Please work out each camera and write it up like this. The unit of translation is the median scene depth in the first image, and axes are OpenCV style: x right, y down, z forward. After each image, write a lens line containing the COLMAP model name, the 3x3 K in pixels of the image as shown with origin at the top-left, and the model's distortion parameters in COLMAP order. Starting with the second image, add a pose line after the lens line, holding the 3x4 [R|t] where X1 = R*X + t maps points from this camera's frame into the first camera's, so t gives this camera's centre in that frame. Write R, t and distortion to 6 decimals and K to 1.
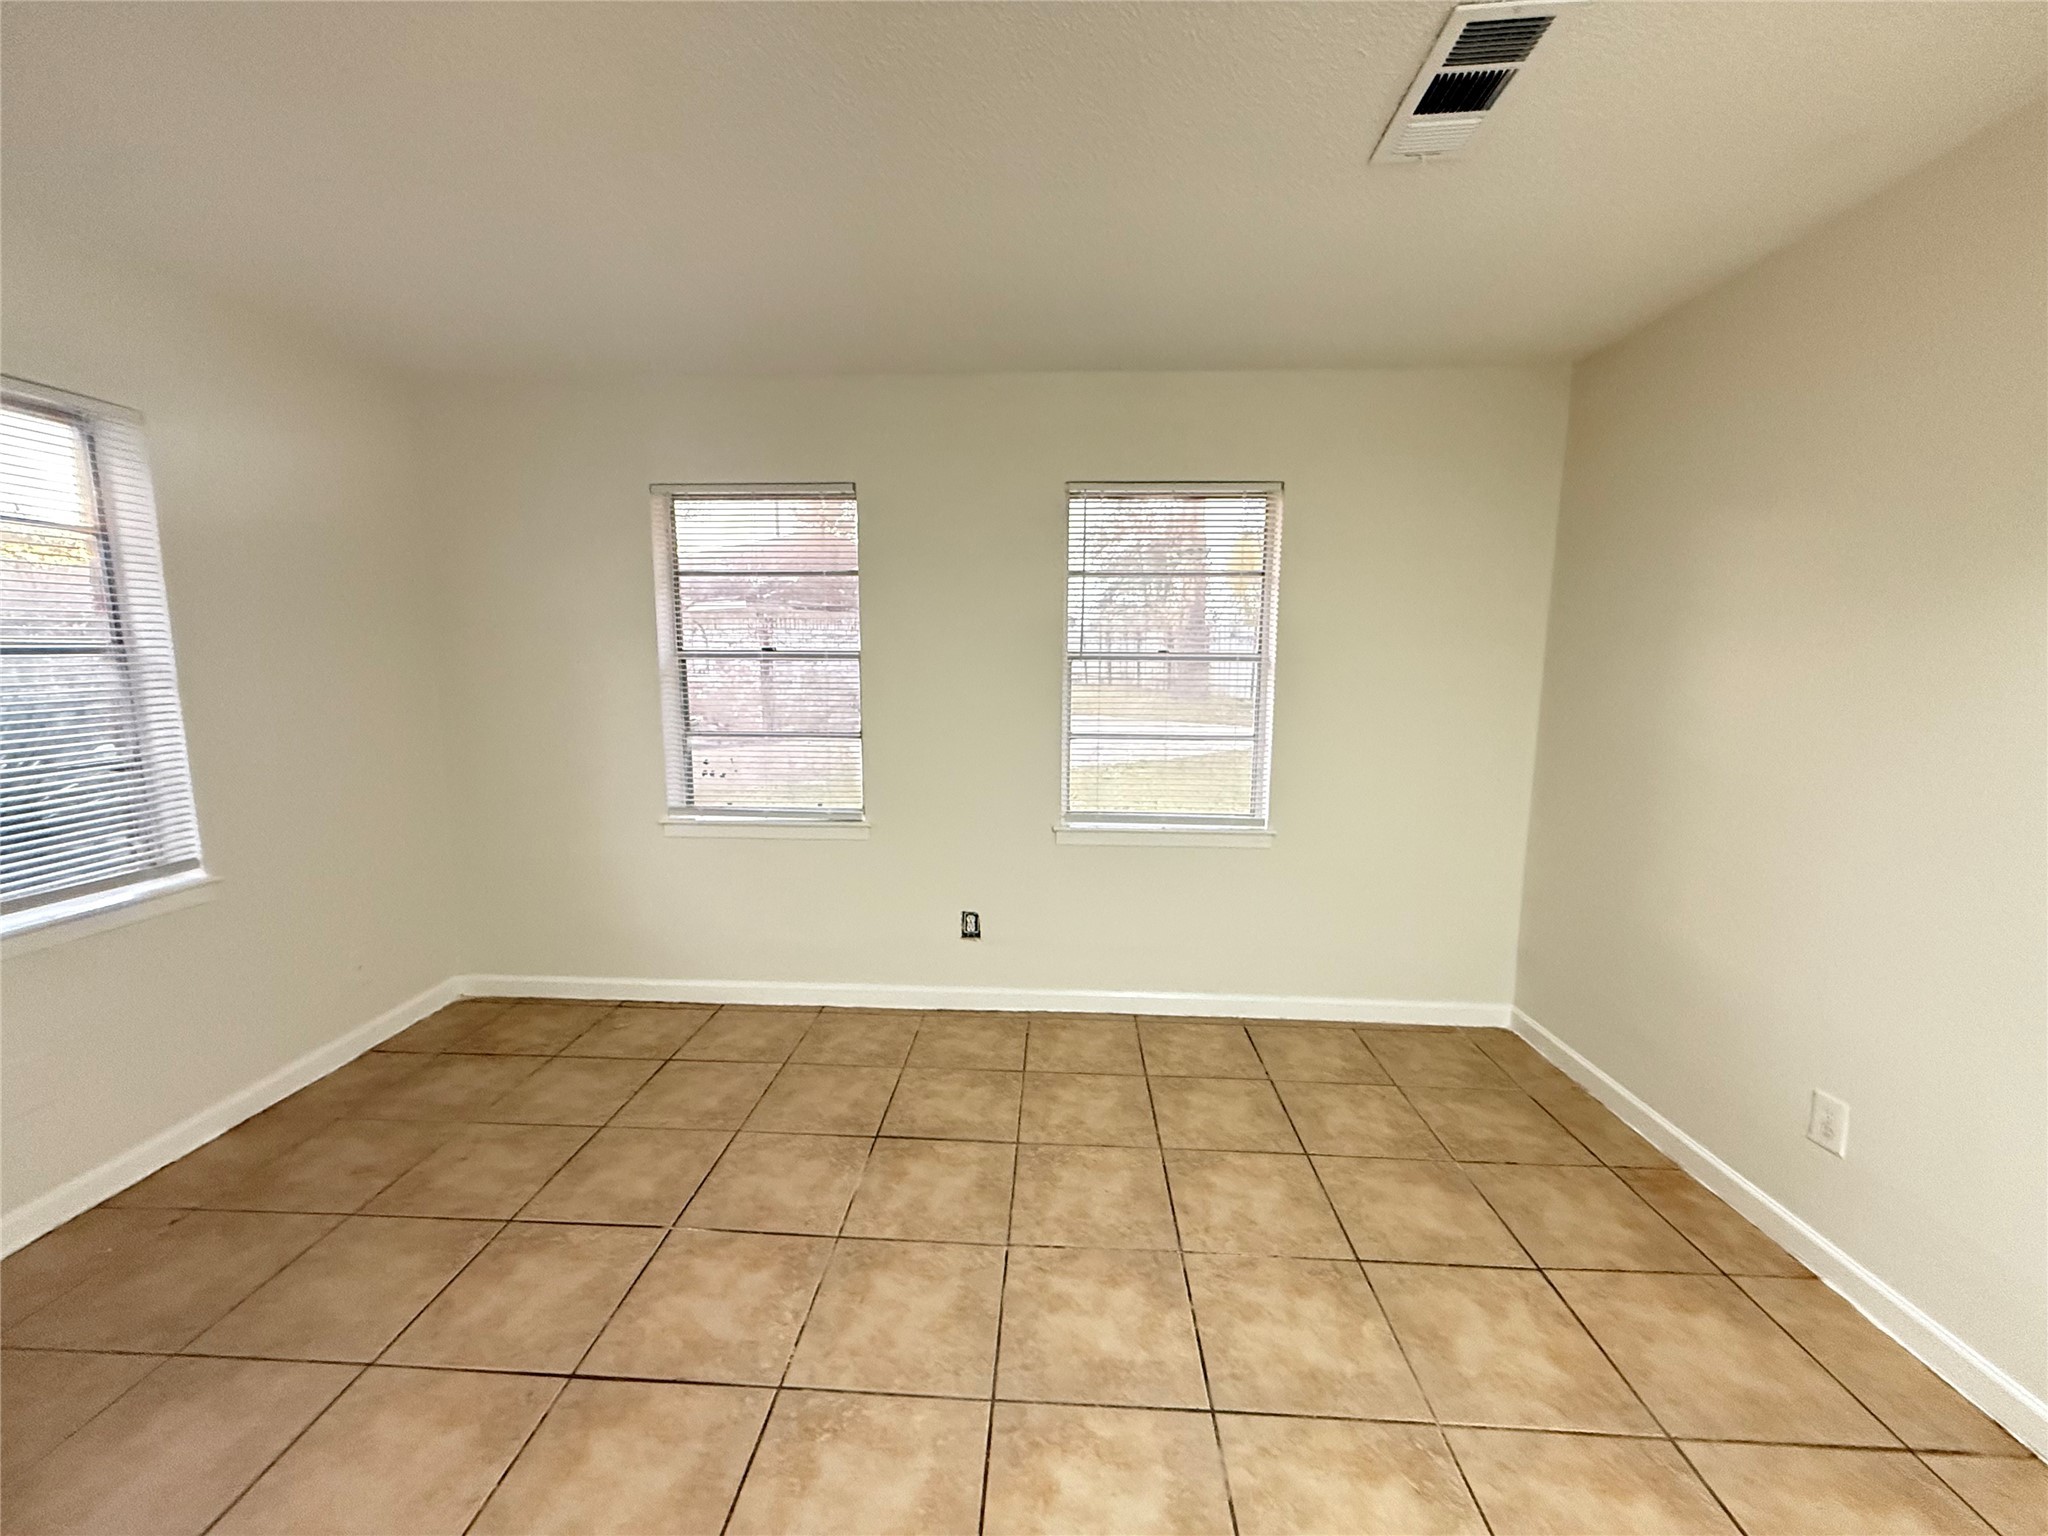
lens RADIAL K [[820.4, 0, 1022.6], [0, 820.4, 765.7], [0, 0, 1]] dist [0.002366, -0.000332]
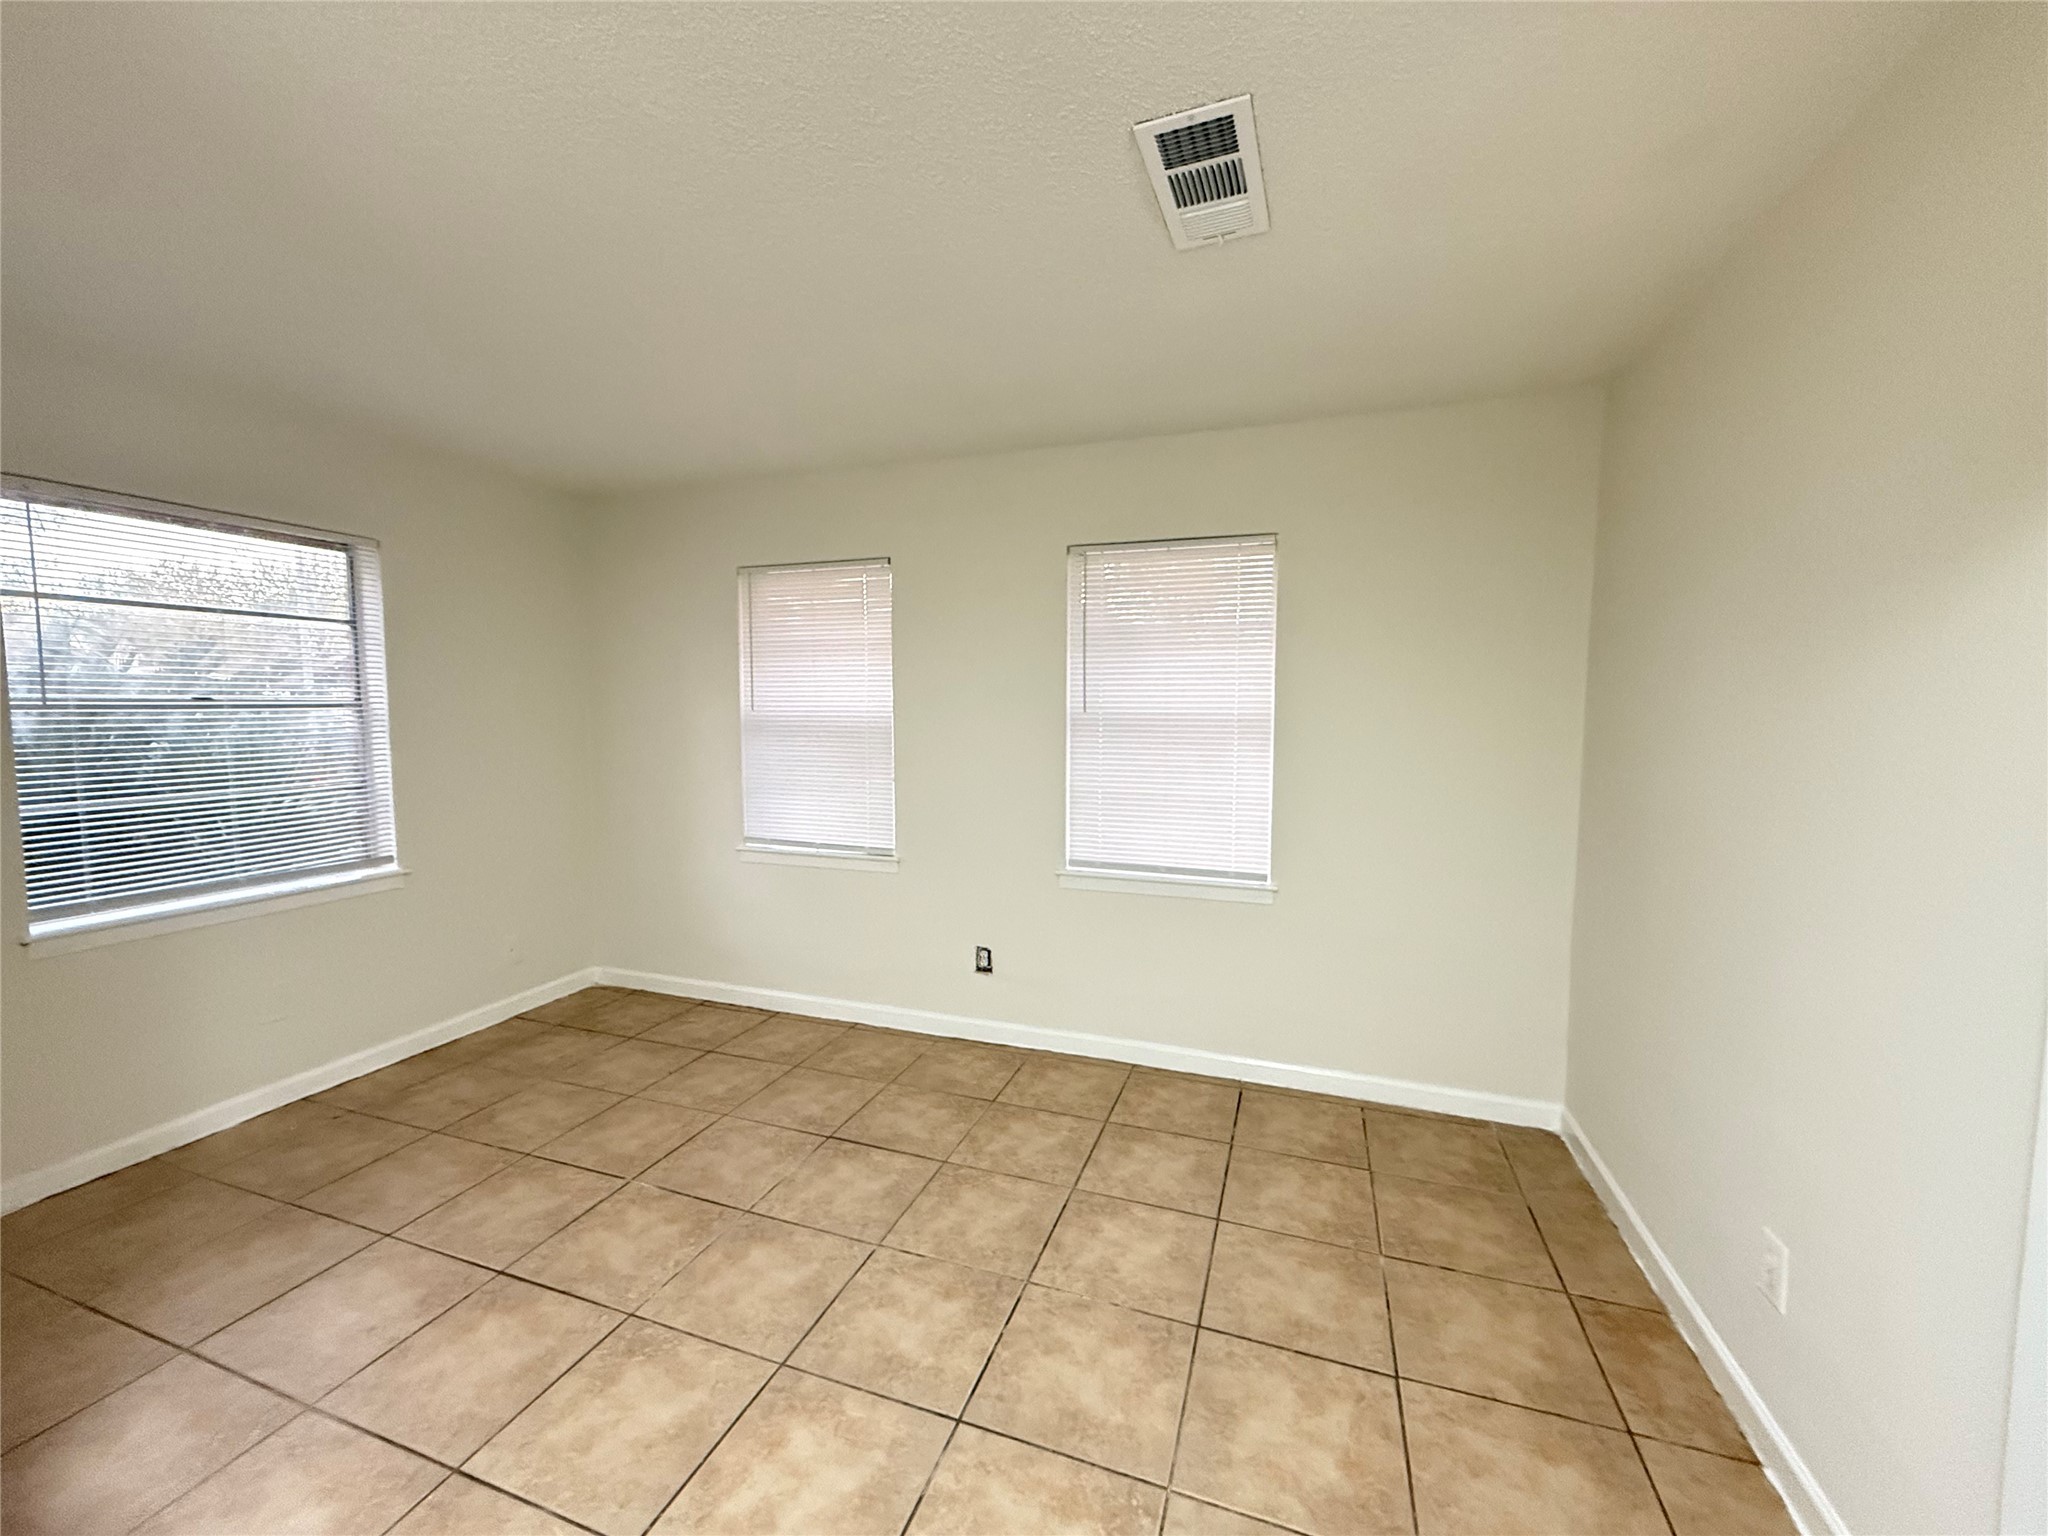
lens RADIAL K [[820.4, 0, 1023.4], [0, 820.4, 768.9], [0, 0, 1]] dist [0.002366, -0.000332]
pose [[0.958257, 0.019497, -0.285244, 0.398510], [-0.036434, 0.997866, -0.054190, 0.004261], [0.283579, 0.062320, 0.956922, -0.024387]]
